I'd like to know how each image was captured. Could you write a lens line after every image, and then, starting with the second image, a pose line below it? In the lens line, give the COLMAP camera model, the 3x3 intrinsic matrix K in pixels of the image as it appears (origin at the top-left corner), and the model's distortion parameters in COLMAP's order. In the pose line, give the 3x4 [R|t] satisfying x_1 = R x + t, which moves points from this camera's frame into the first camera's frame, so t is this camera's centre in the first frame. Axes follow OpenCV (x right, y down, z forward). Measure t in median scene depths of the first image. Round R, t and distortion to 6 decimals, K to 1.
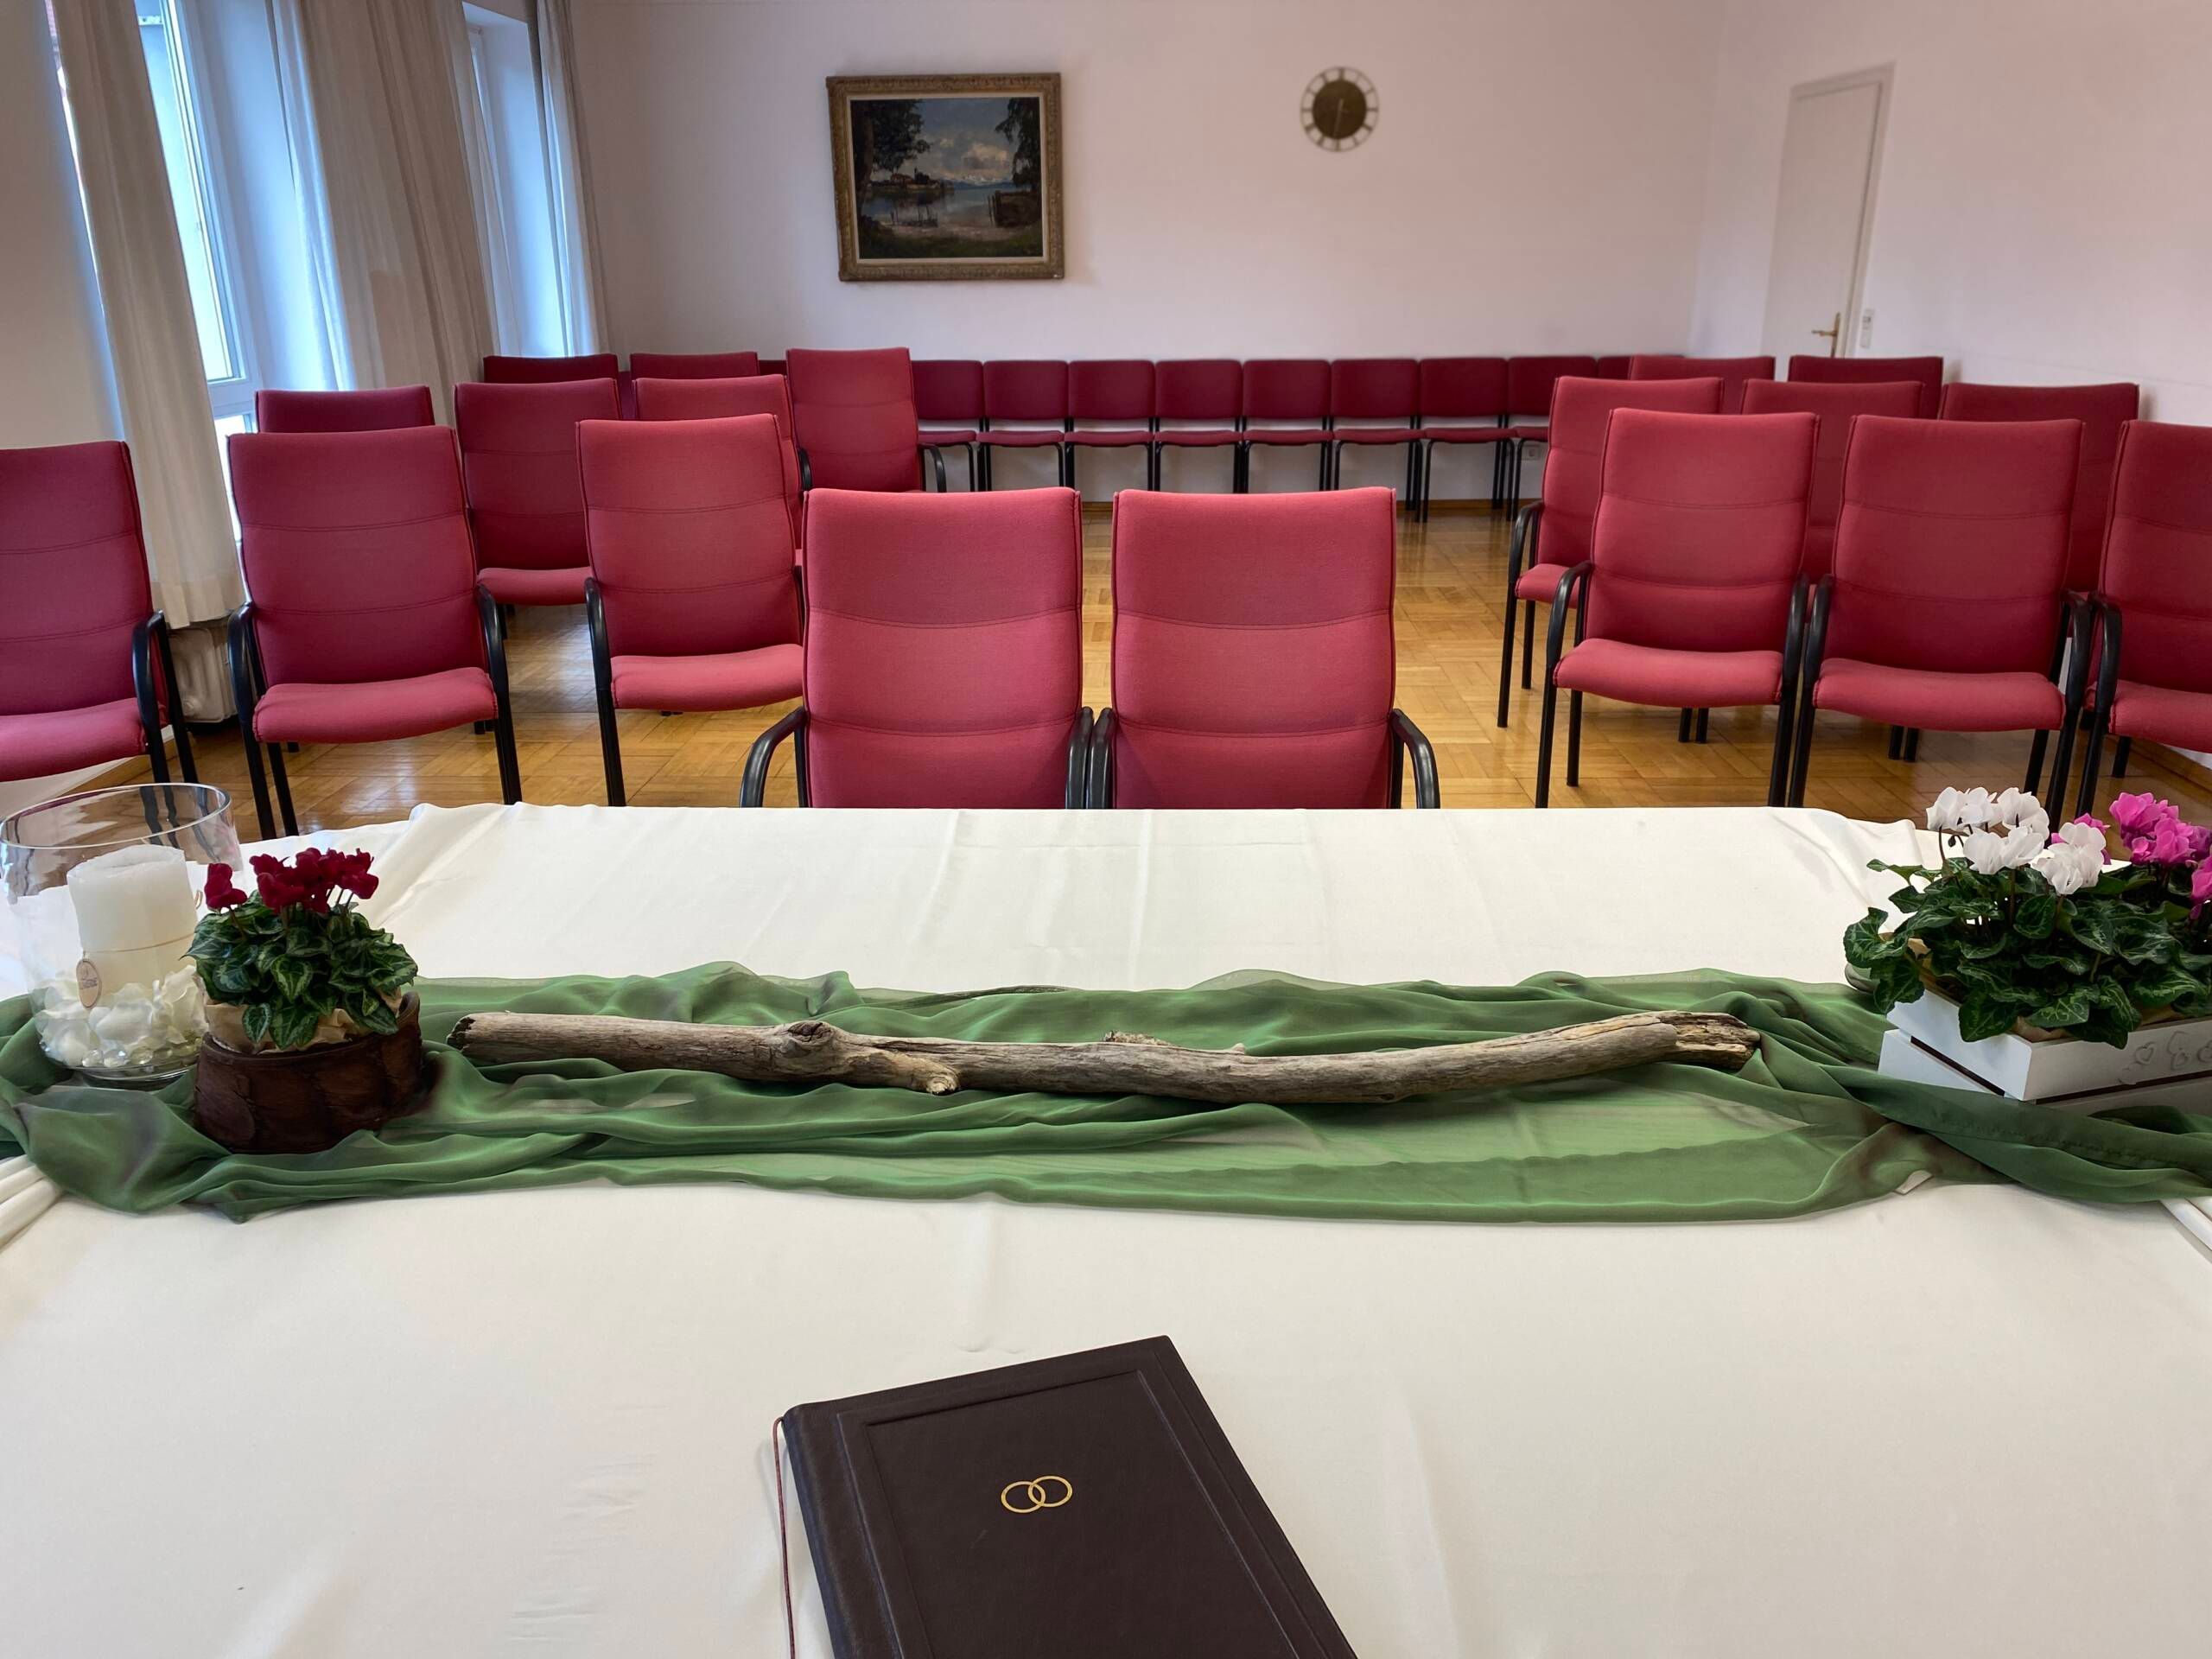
lens RADIAL K [[1774.7, 0, 1104.8], [0, 1774.7, 822.7], [0, 0, 1]] dist [0.031299, -0.032223]
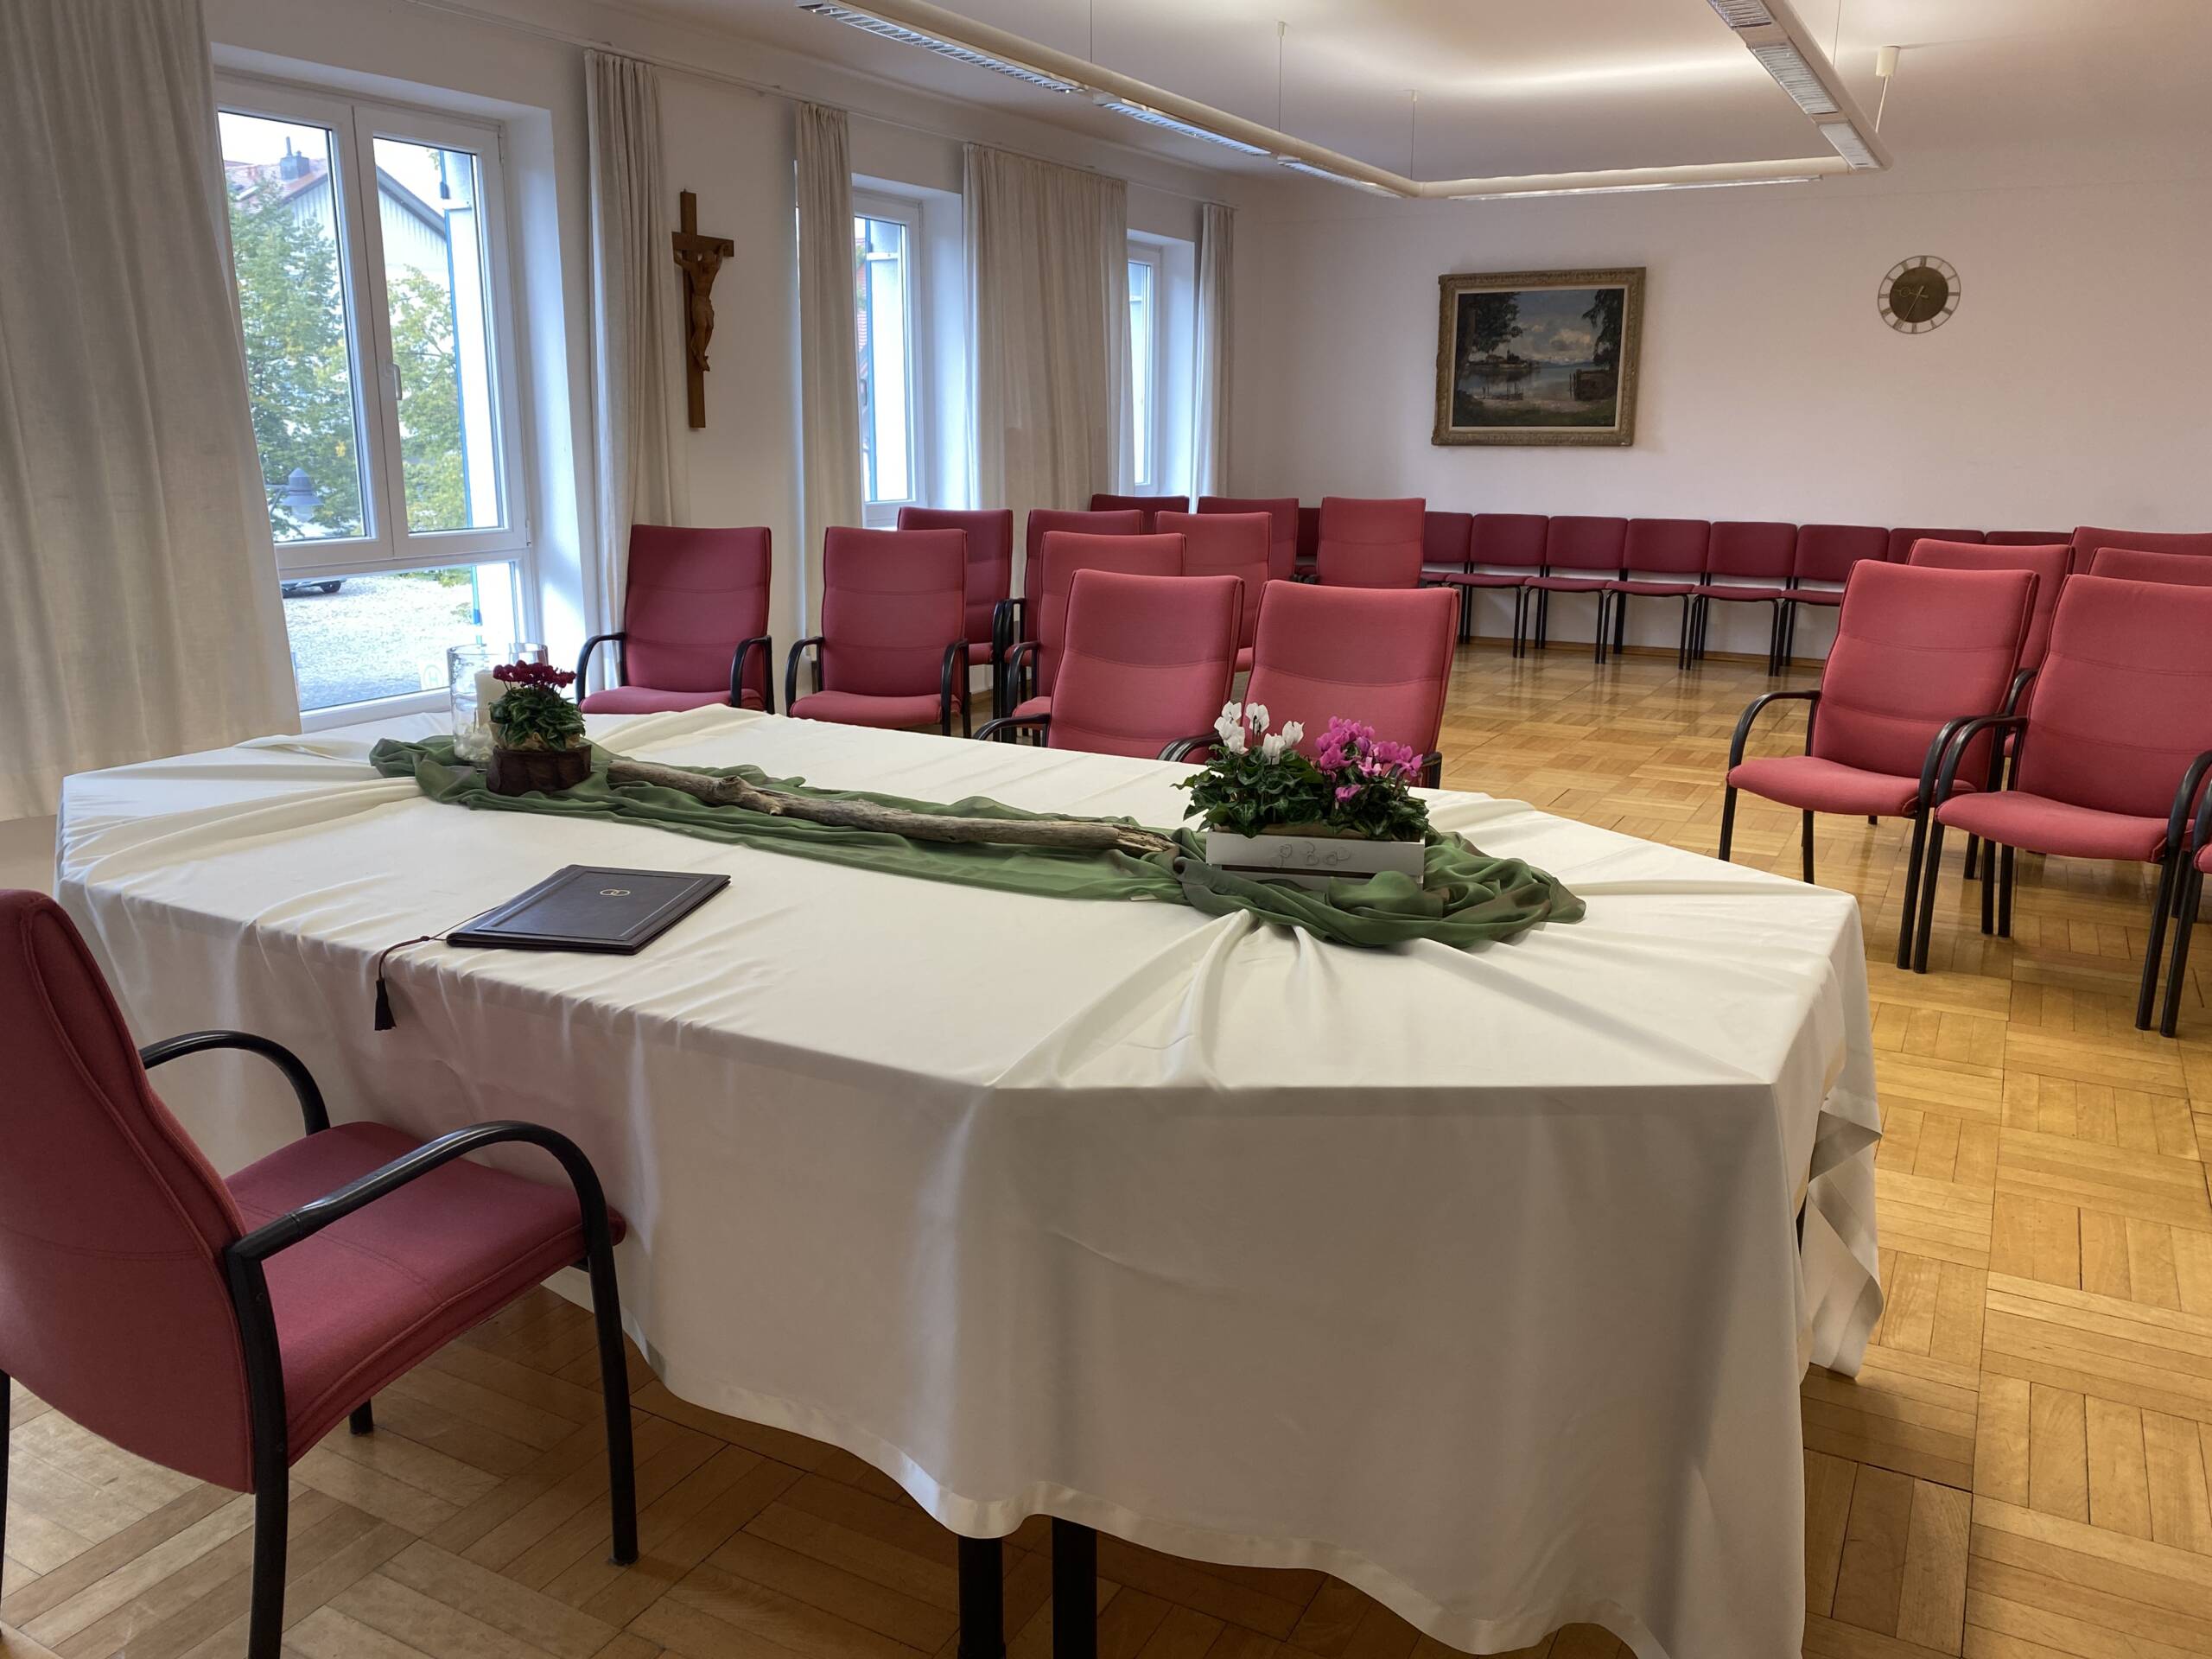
lens RADIAL K [[1774.7, 0, 1104.8], [0, 1774.7, 844.3], [0, 0, 1]] dist [0.031299, -0.032223]
pose [[0.892326, 0.120900, -0.434899, 0.201525], [-0.154264, 0.987132, -0.042102, 0.038067], [0.424213, 0.104658, 0.899494, -0.116495]]
